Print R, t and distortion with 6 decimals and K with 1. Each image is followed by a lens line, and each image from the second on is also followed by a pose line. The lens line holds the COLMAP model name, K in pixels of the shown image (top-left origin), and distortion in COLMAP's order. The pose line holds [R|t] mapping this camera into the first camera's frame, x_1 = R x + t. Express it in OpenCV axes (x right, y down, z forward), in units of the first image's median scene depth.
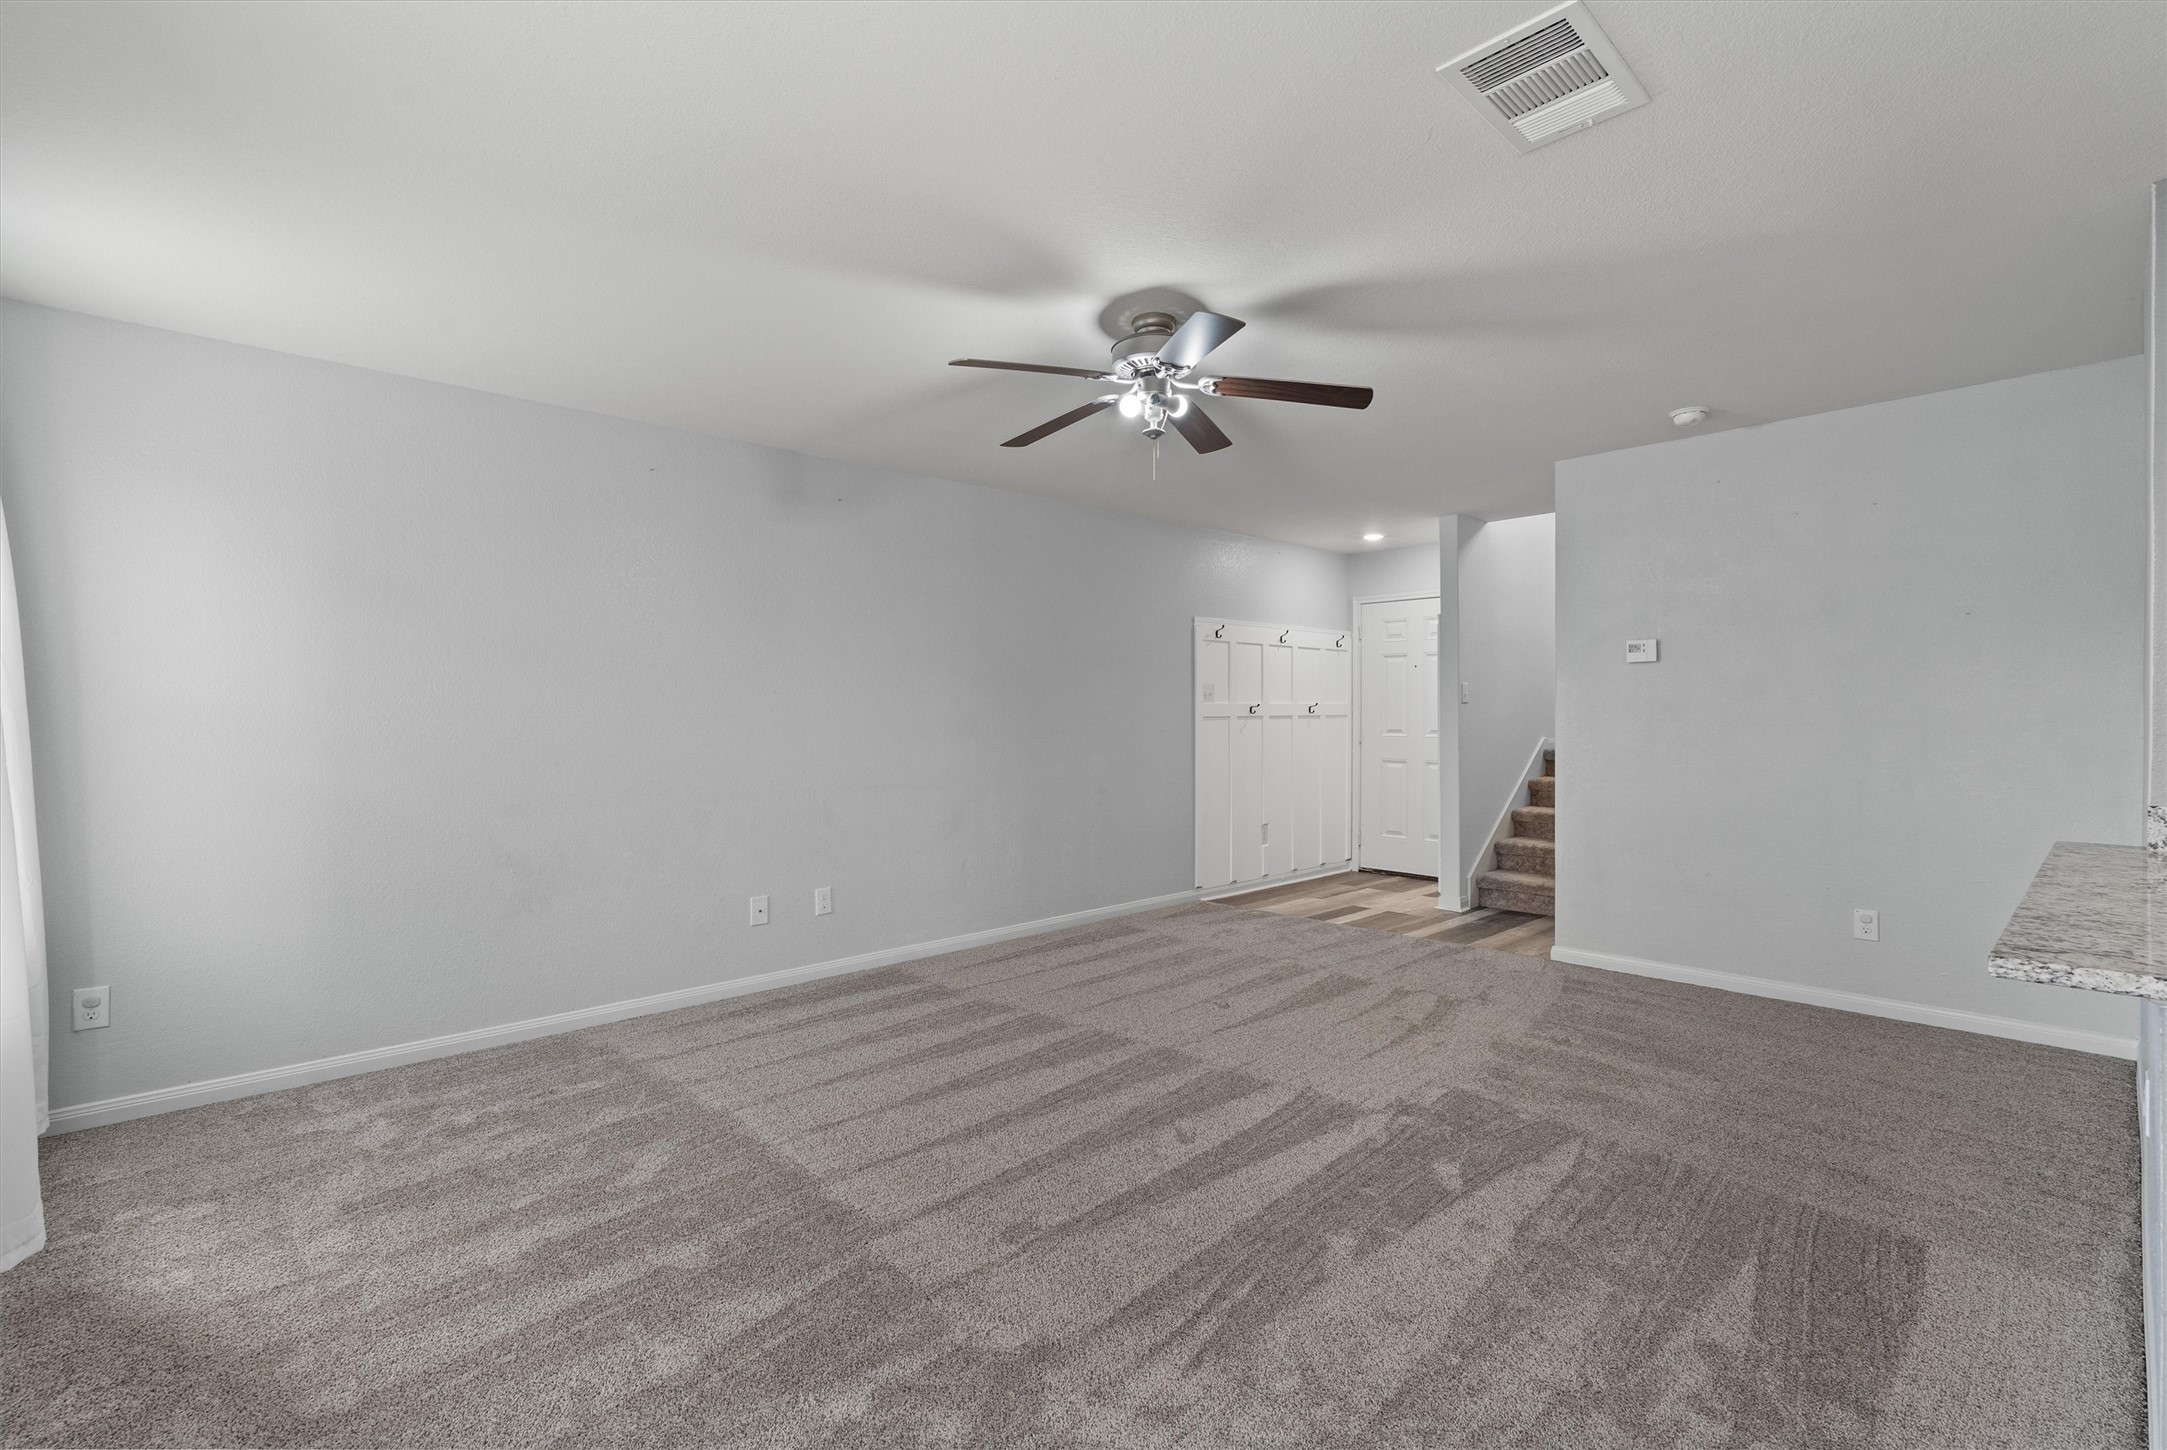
lens RADIAL K [[991.4, 0, 1083.5], [0, 991.4, 725.0], [0, 0, 1]] dist [-0.014137, 0.000055]
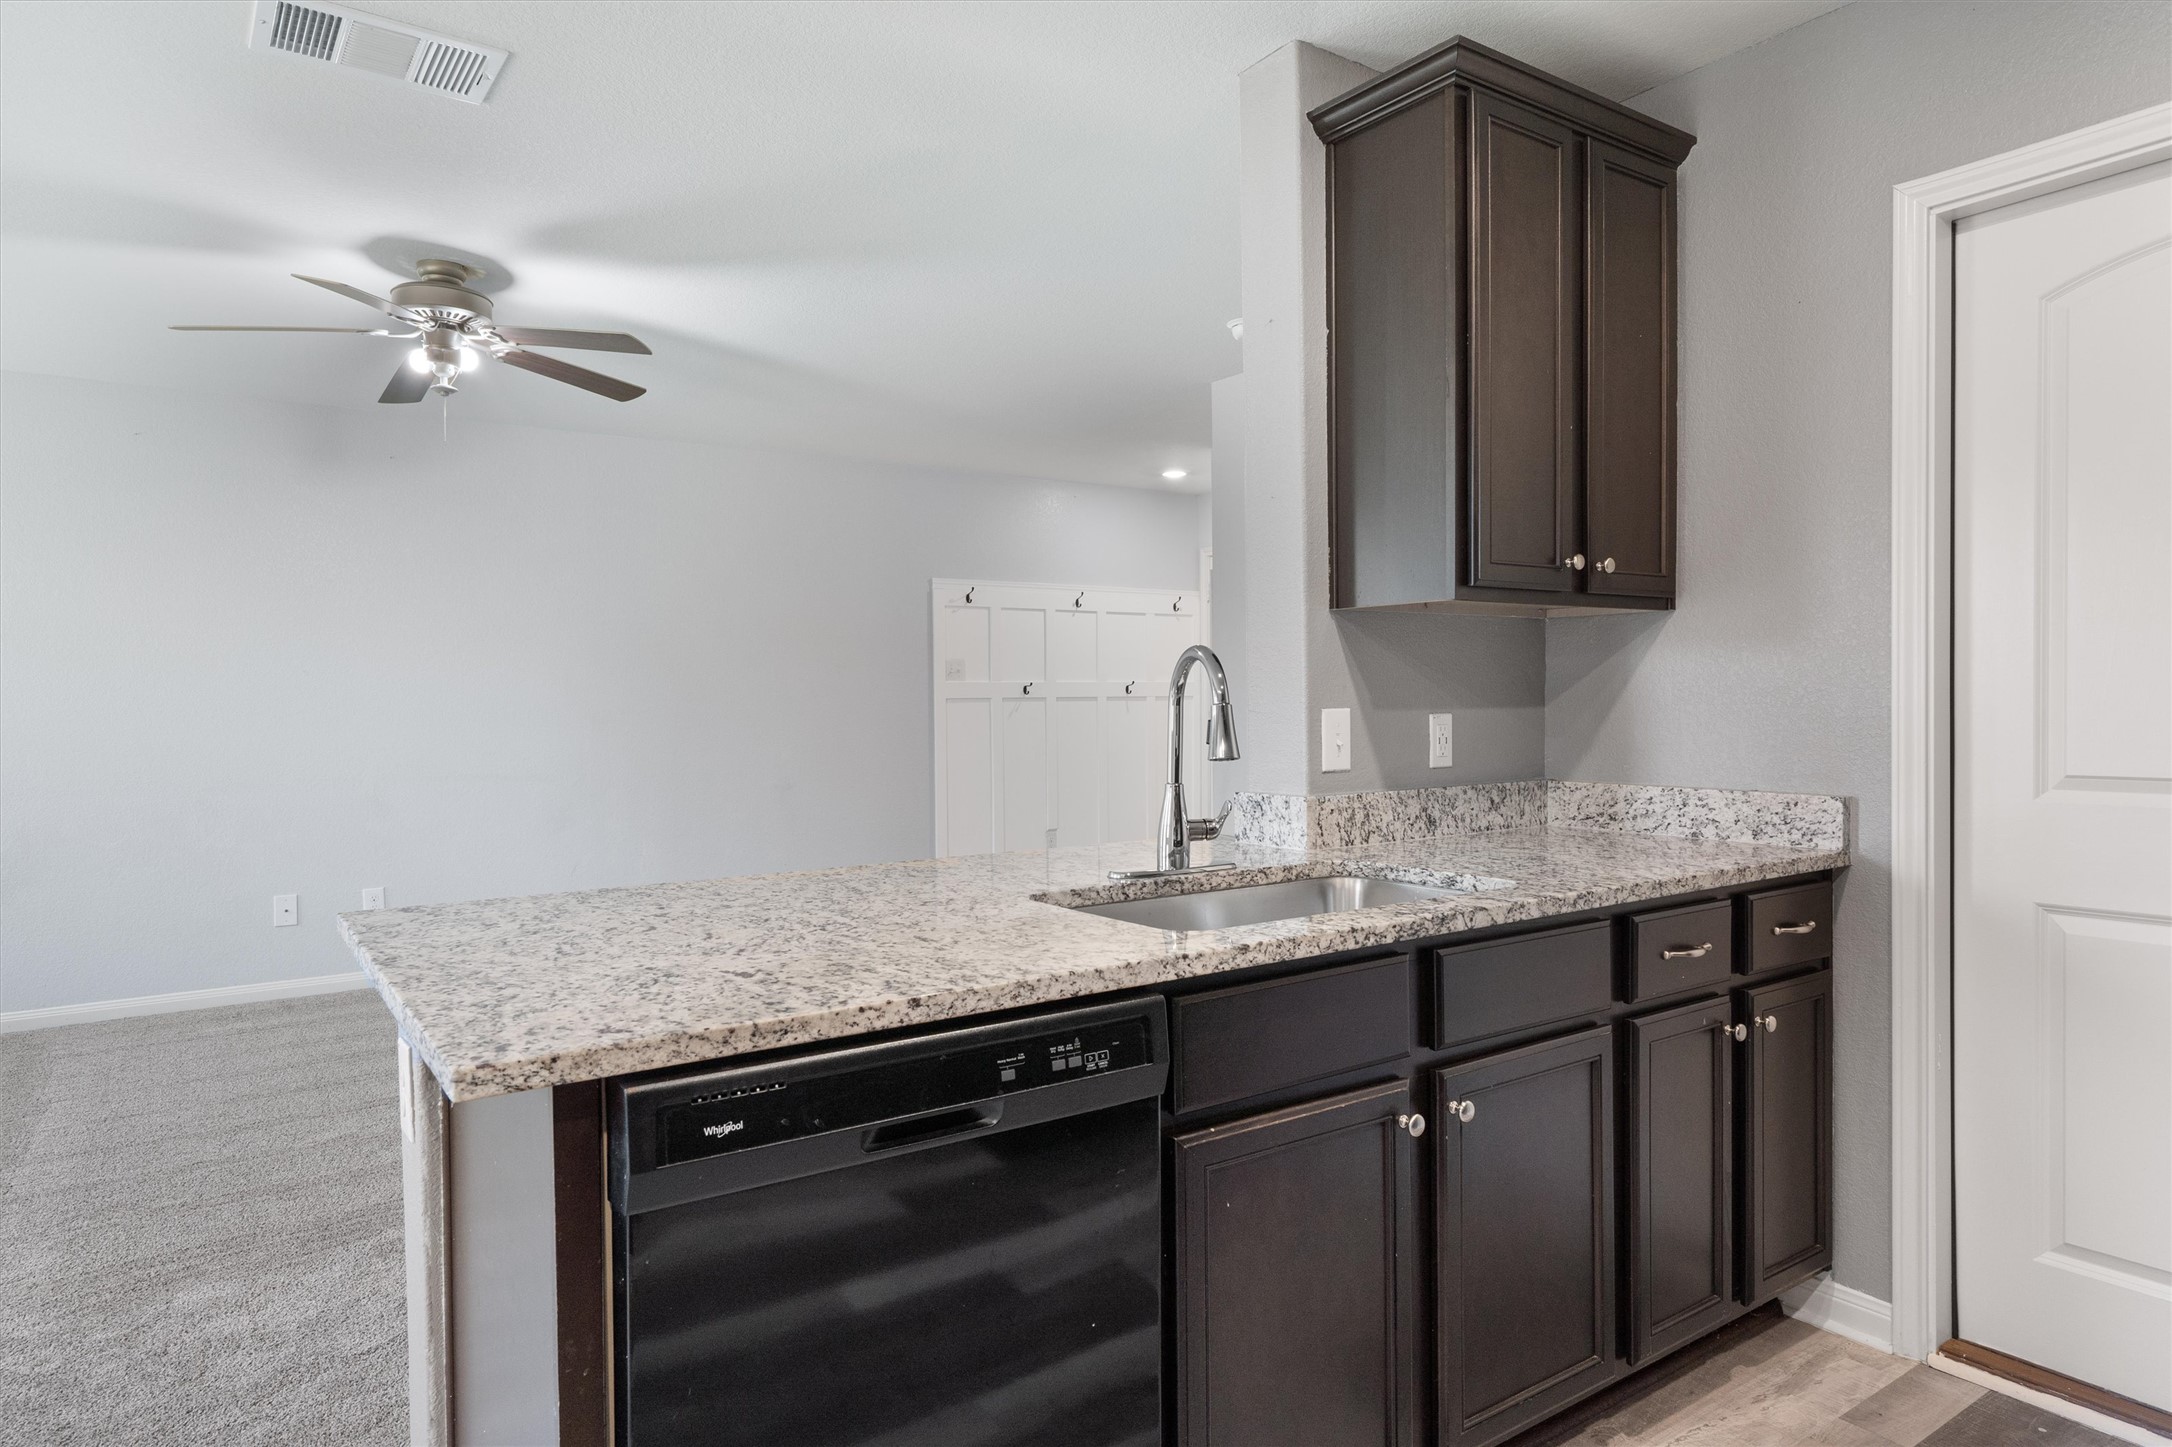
lens RADIAL K [[1294.5, 0, 1086.0], [0, 1294.5, 723.5], [0, 0, 1]] dist [0.007619, 0.001004]
pose [[0.989143, -0.000710, -0.146954, 0.616707], [0.001863, 0.999969, 0.007704, 0.007029], [0.146944, -0.007894, 0.989113, -0.084161]]
